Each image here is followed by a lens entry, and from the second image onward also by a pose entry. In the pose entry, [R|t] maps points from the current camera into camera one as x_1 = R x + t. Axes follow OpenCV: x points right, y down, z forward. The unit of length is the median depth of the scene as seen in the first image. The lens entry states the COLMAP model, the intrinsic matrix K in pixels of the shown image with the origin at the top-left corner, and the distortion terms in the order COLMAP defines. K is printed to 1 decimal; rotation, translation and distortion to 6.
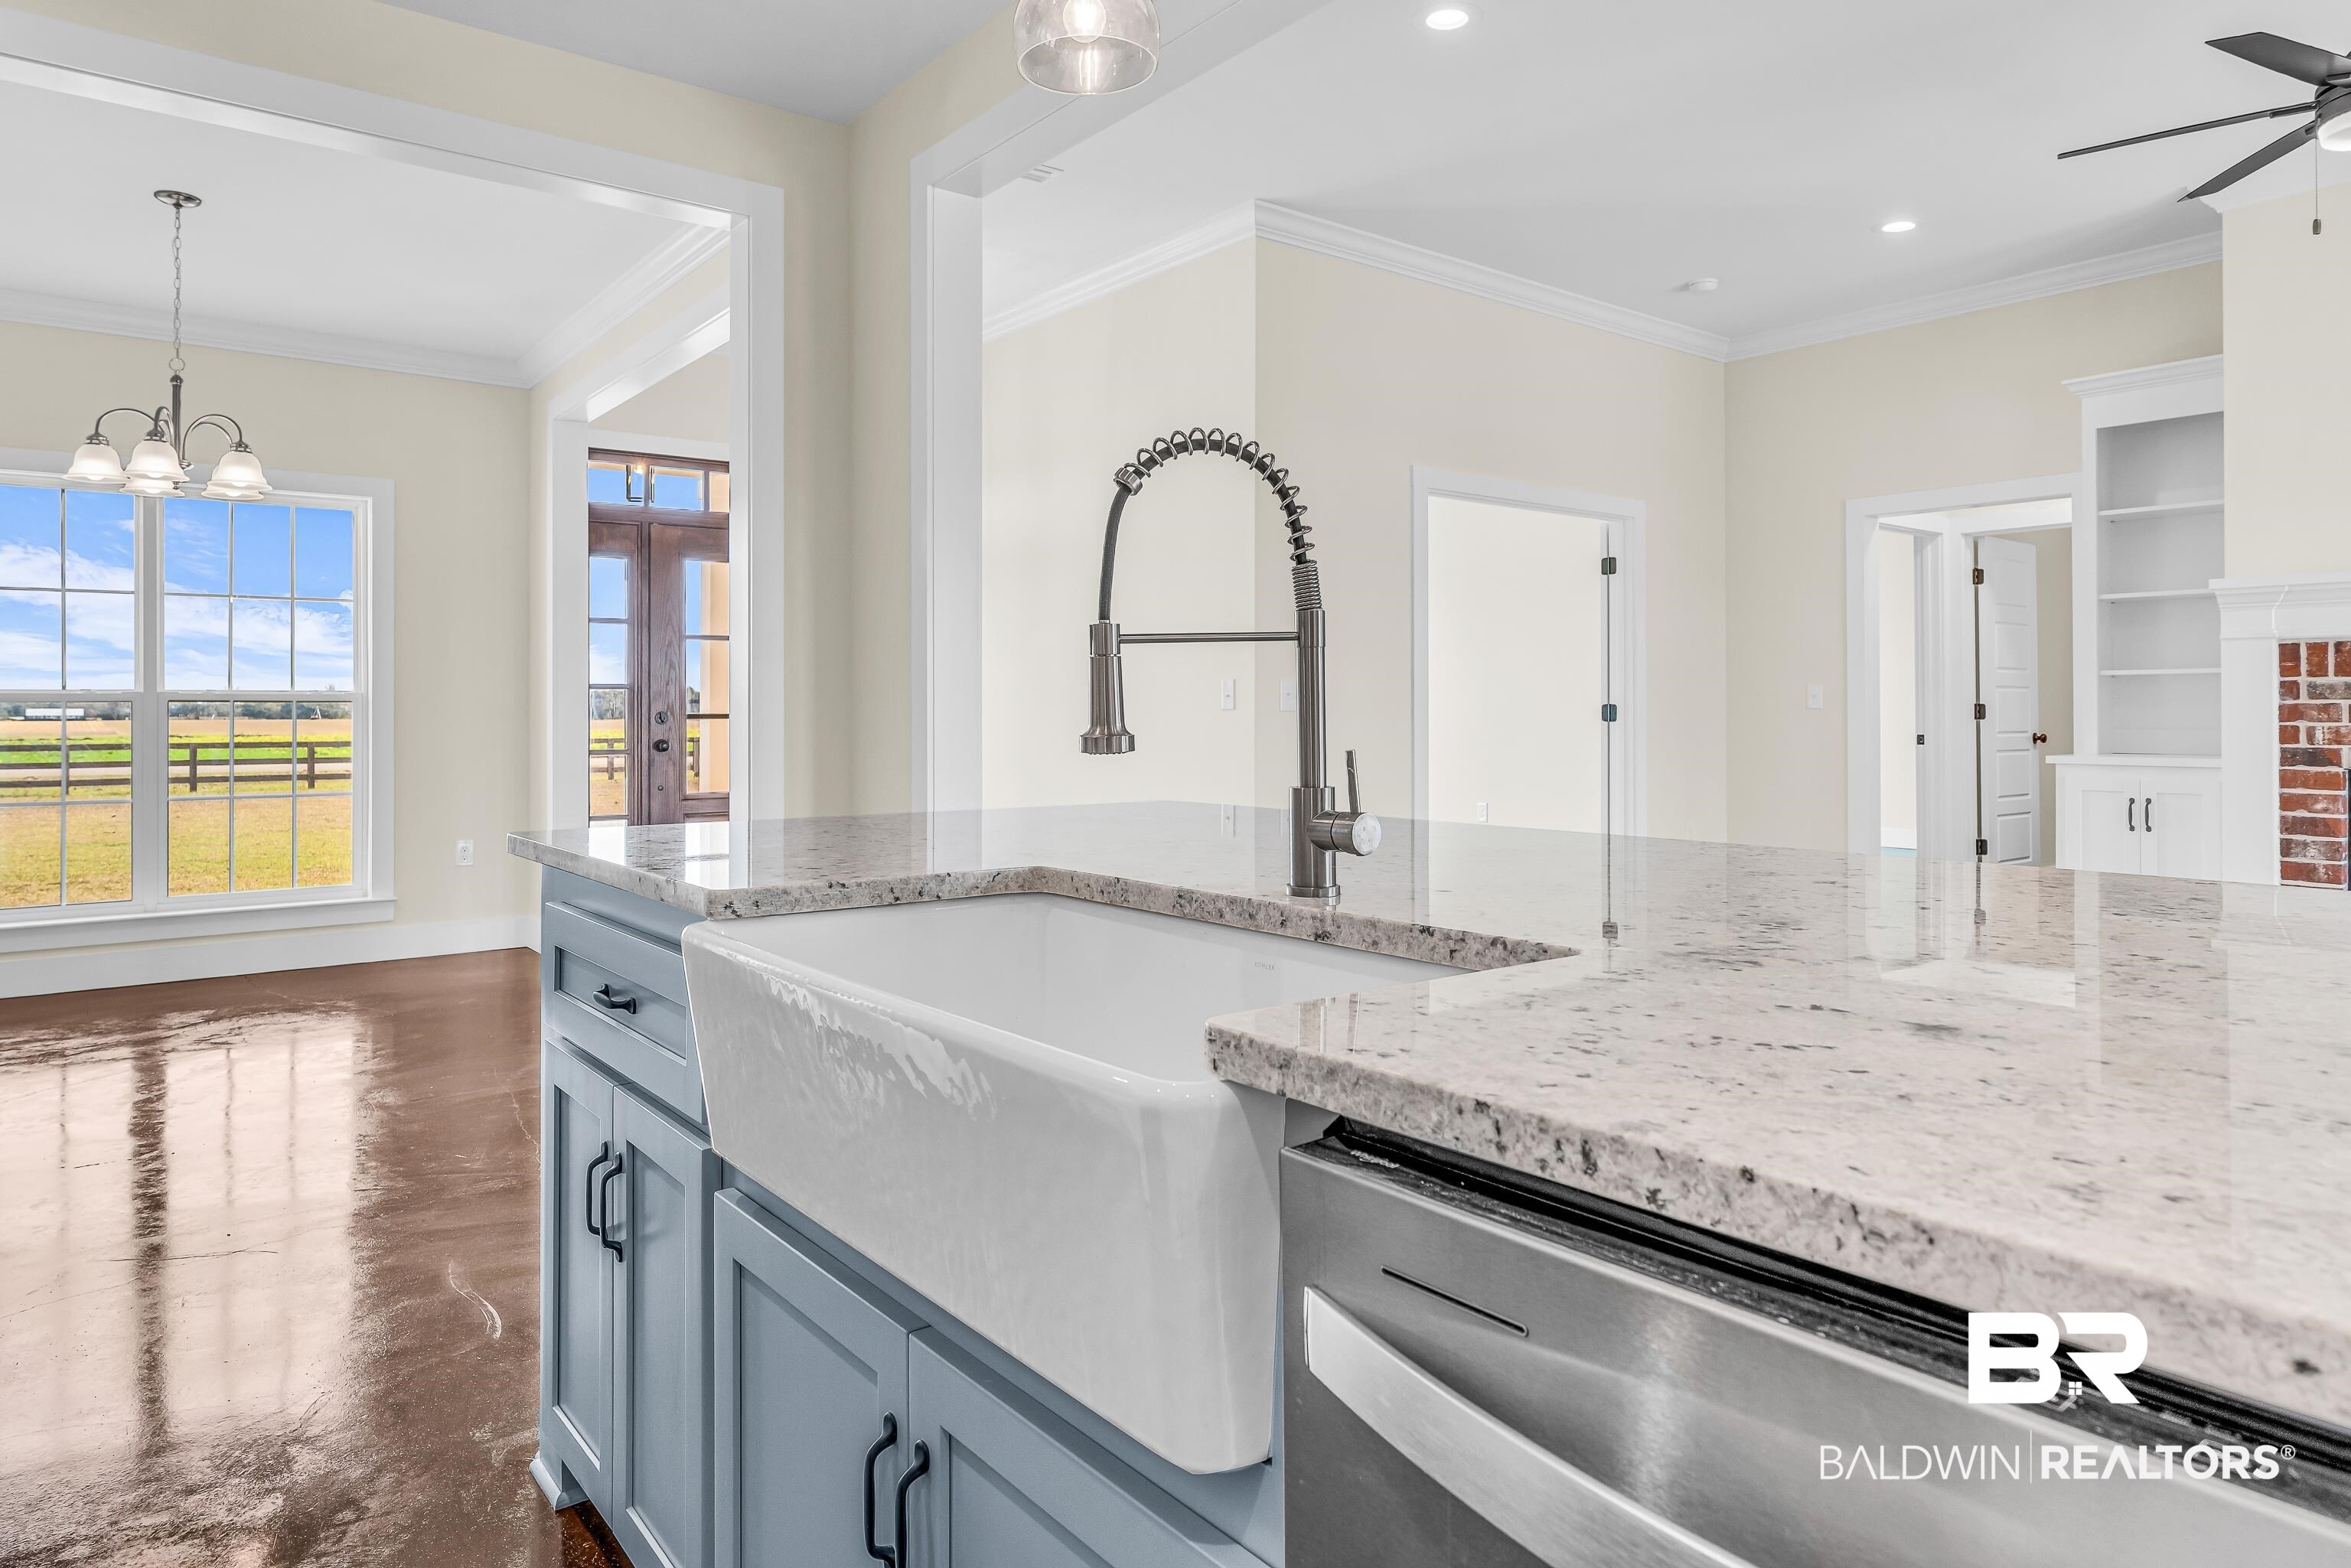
lens RADIAL K [[1423.0, 0, 1177.6], [0, 1423.0, 706.0], [0, 0, 1]] dist [-0.009298, 0.005655]
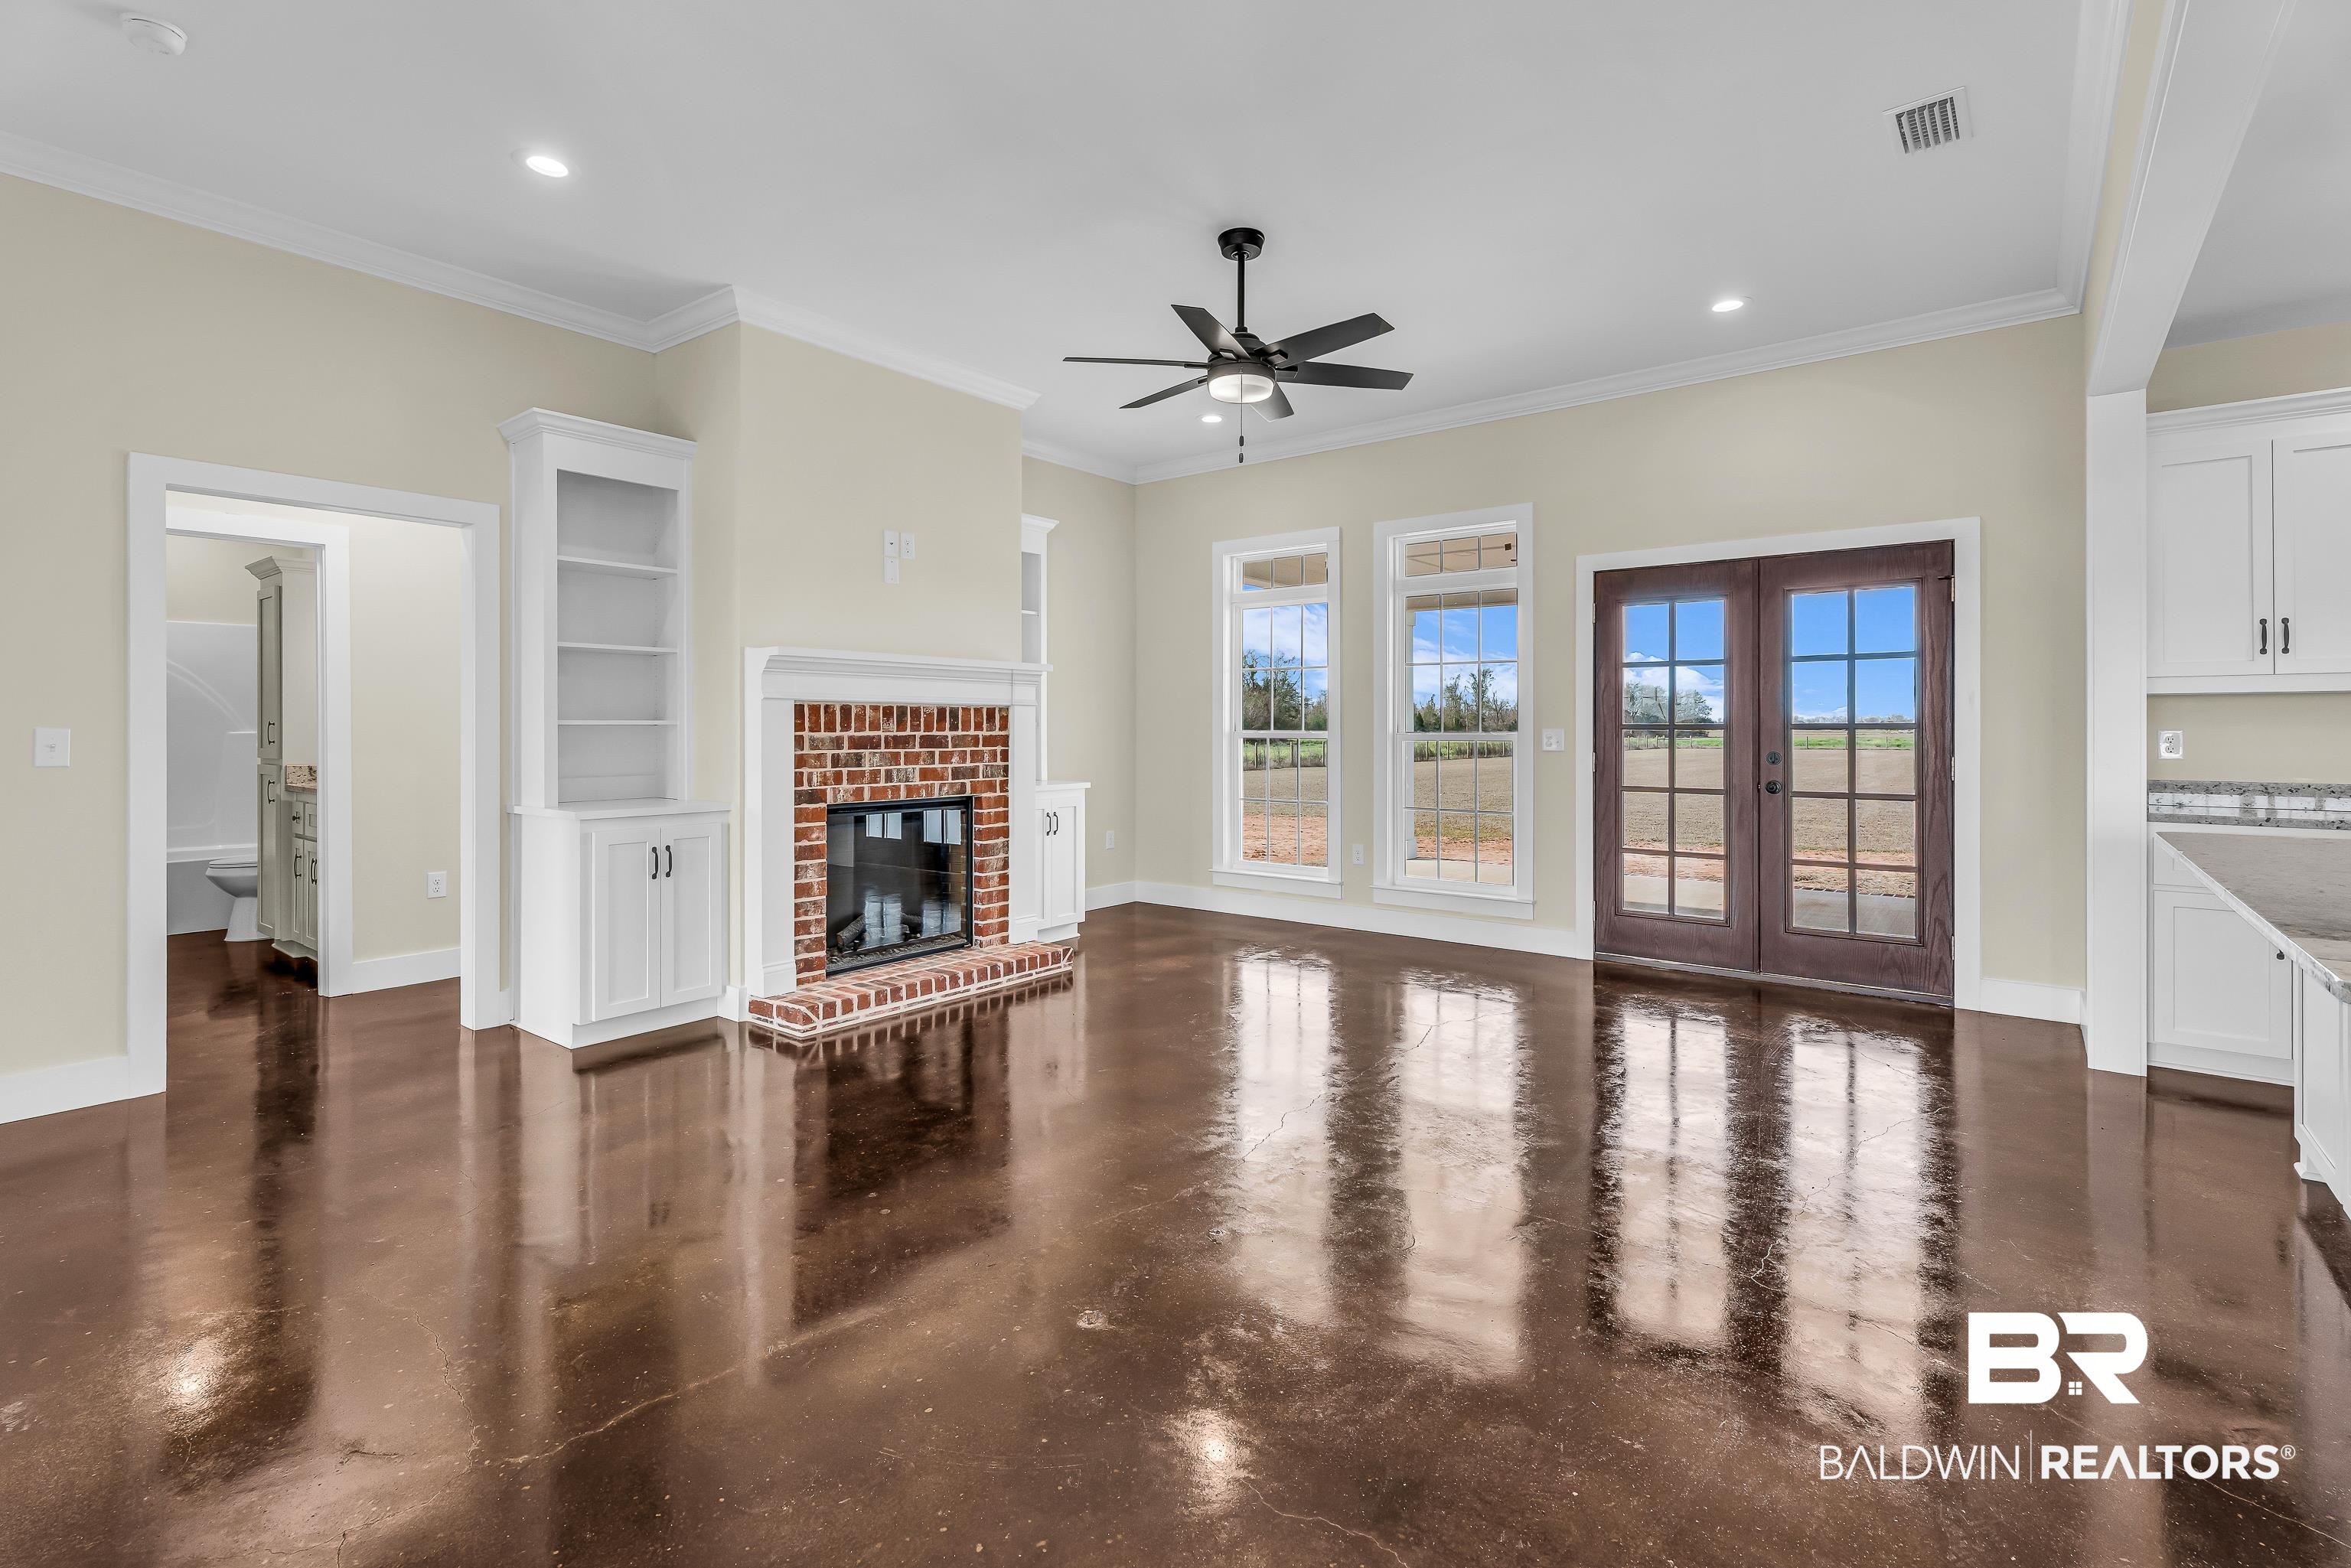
lens RADIAL K [[1077.7, 0, 1172.0], [0, 1077.7, 726.5], [0, 0, 1]] dist [-0.005556, 0.003677]
pose [[-0.244673, 0.002941, 0.969601, -0.191450], [-0.004586, 0.999981, -0.004190, -0.022783], [-0.969595, -0.005472, -0.244655, 0.917037]]
